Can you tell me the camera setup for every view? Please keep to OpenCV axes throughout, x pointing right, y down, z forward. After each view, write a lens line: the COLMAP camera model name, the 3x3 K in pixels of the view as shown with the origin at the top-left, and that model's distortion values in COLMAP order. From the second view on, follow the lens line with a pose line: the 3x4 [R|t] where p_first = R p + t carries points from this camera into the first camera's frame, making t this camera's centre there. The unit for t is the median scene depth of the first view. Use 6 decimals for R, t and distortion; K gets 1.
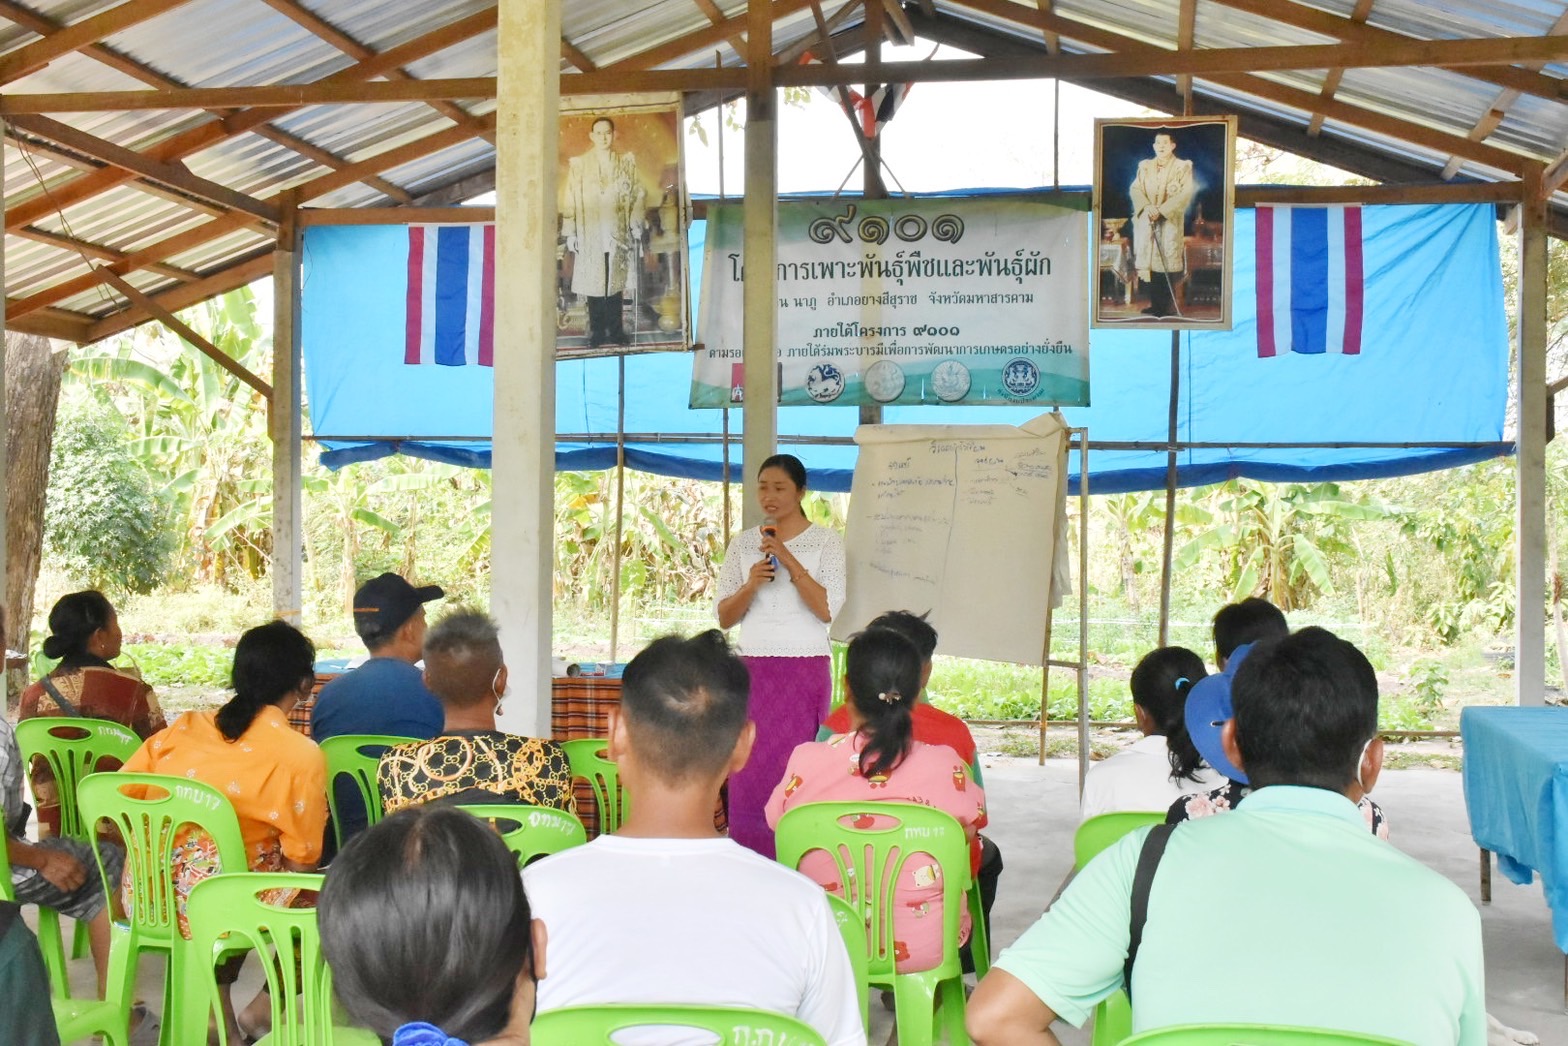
lens RADIAL K [[2010.1, 0, 784.0], [0, 2010.1, 523.0], [0, 0, 1]] dist [0.022152, 0.046755]
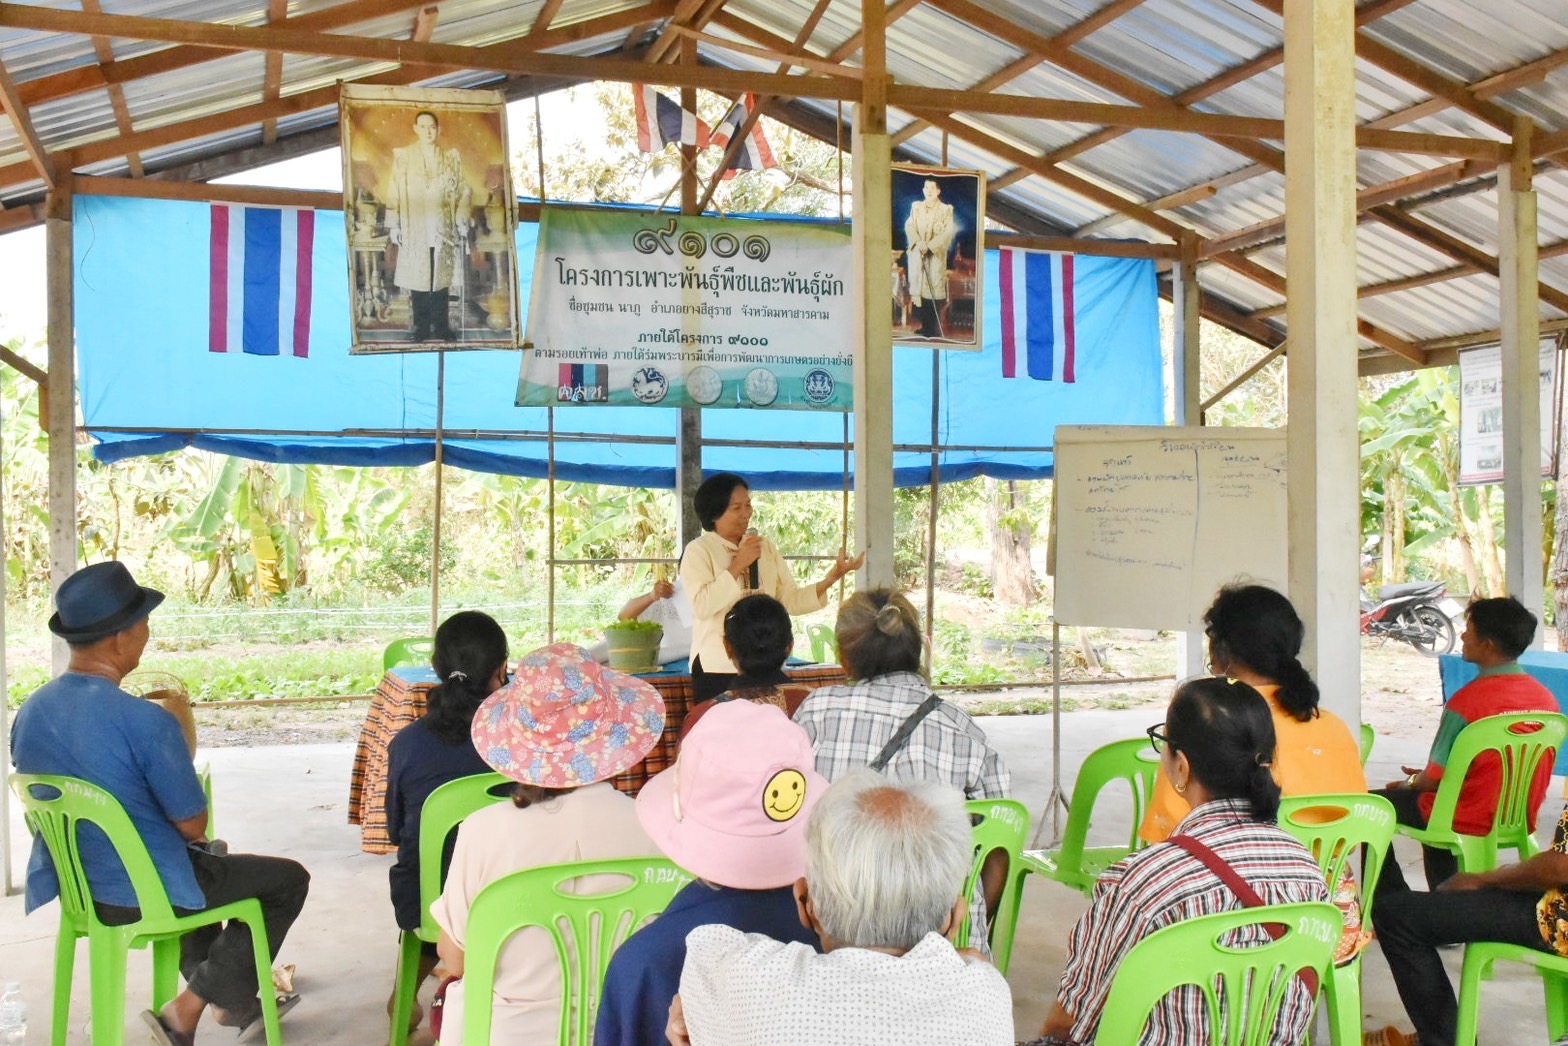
lens RADIAL K [[1694.0, 0, 806.0], [0, 1694.0, 522.1], [0, 0, 1]] dist [-0.006715, 0.028055]
pose [[0.859326, -0.010589, 0.511318, -0.366985], [0.008894, 0.999944, 0.005762, -0.001800], [-0.511350, -0.000404, 0.859372, 0.189571]]
